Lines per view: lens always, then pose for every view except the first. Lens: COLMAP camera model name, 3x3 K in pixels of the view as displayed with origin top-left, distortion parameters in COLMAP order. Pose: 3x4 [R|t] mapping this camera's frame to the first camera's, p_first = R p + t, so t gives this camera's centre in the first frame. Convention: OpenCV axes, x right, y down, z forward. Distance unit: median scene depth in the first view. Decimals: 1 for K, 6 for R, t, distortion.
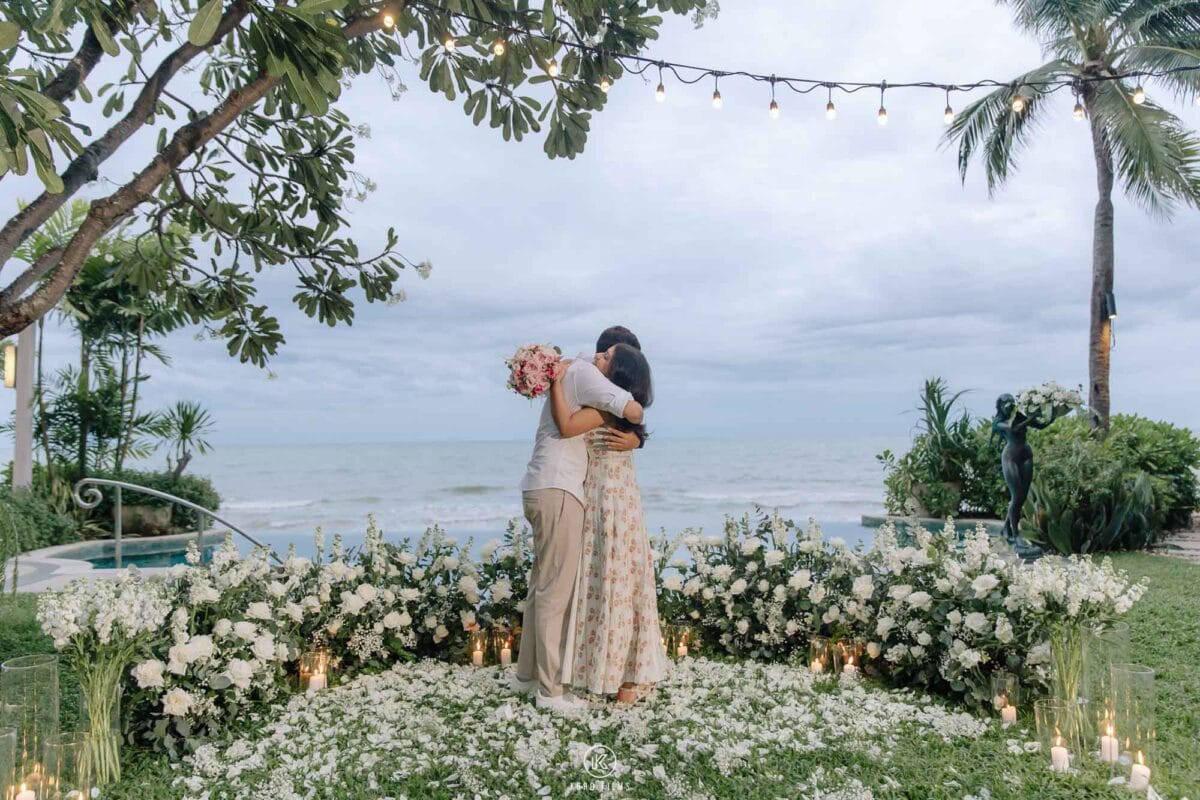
lens RADIAL K [[938.3, 0, 602.4], [0, 938.3, 396.6], [0, 0, 1]] dist [0.002153, 0.002744]
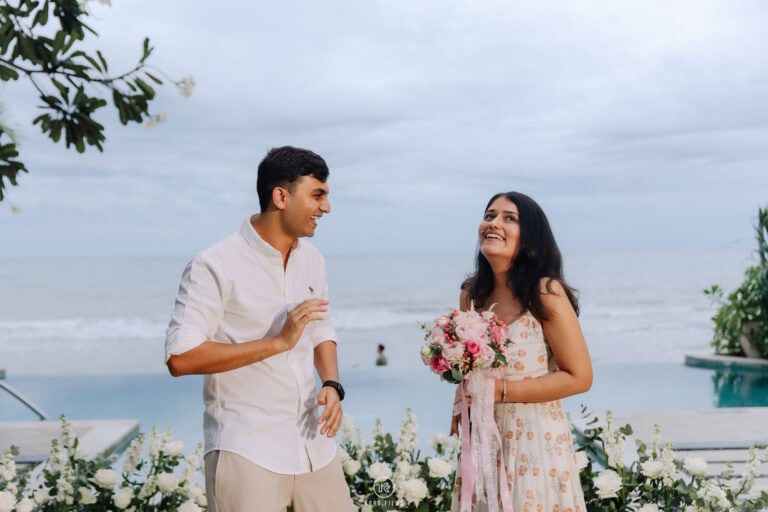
lens RADIAL K [[903.4, 0, 384.0], [0, 903.4, 256.0], [0, 0, 1]] dist [0.002303, 0.006541]
pose [[0.999350, 0.003330, -0.035889, 0.029384], [-0.001514, 0.998722, 0.050509, -0.032864], [0.036011, -0.050422, 0.998079, 0.253877]]
